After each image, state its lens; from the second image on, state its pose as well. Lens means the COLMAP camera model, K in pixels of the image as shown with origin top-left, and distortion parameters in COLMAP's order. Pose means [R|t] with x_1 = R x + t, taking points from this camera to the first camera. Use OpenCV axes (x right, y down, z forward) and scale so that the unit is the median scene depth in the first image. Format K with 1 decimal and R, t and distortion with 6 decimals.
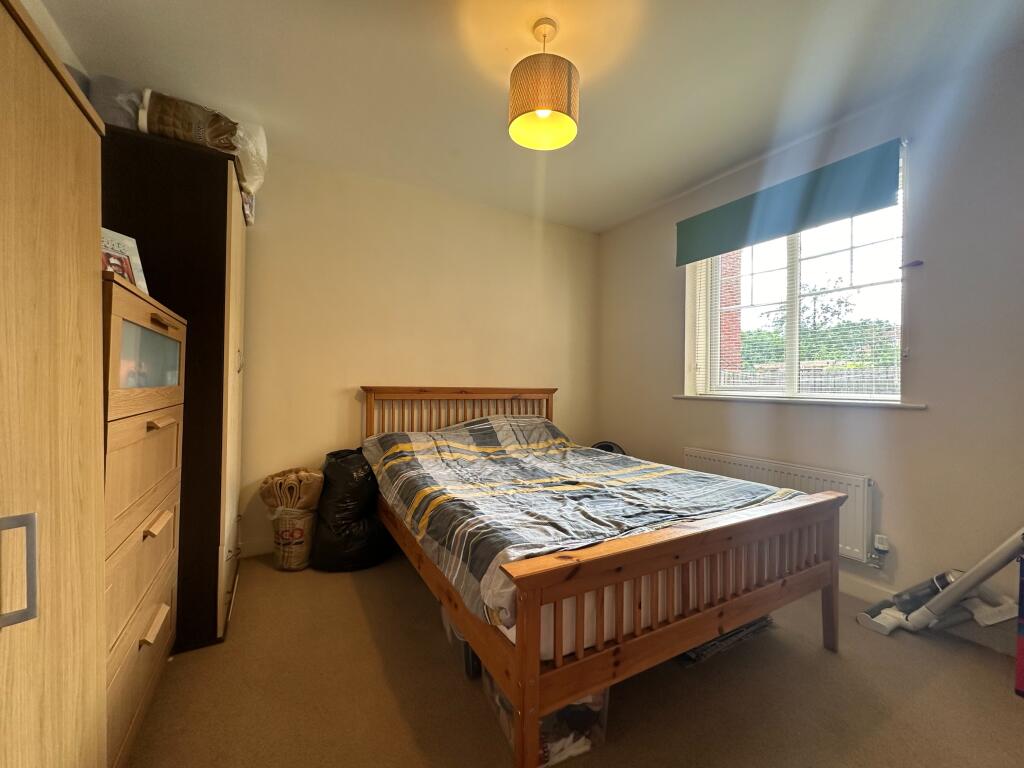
lens RADIAL K [[407.2, 0, 512.8], [0, 407.2, 383.6], [0, 0, 1]] dist [-0.001123, -0.000044]
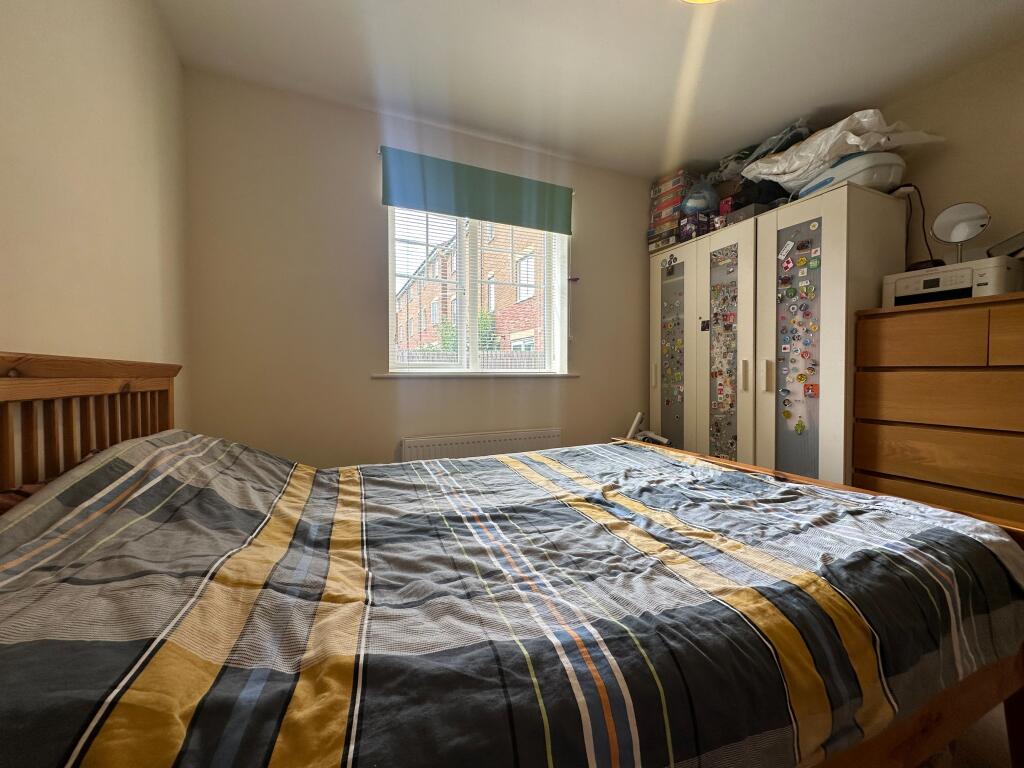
lens RADIAL K [[407.2, 0, 511.4], [0, 407.2, 384.7], [0, 0, 1]] dist [-0.001123, -0.000044]
pose [[0.101153, -0.044579, 0.993872, -0.542282], [0.002763, 0.999004, 0.044528, 0.024812], [-0.994867, -0.001758, 0.101175, 1.088953]]
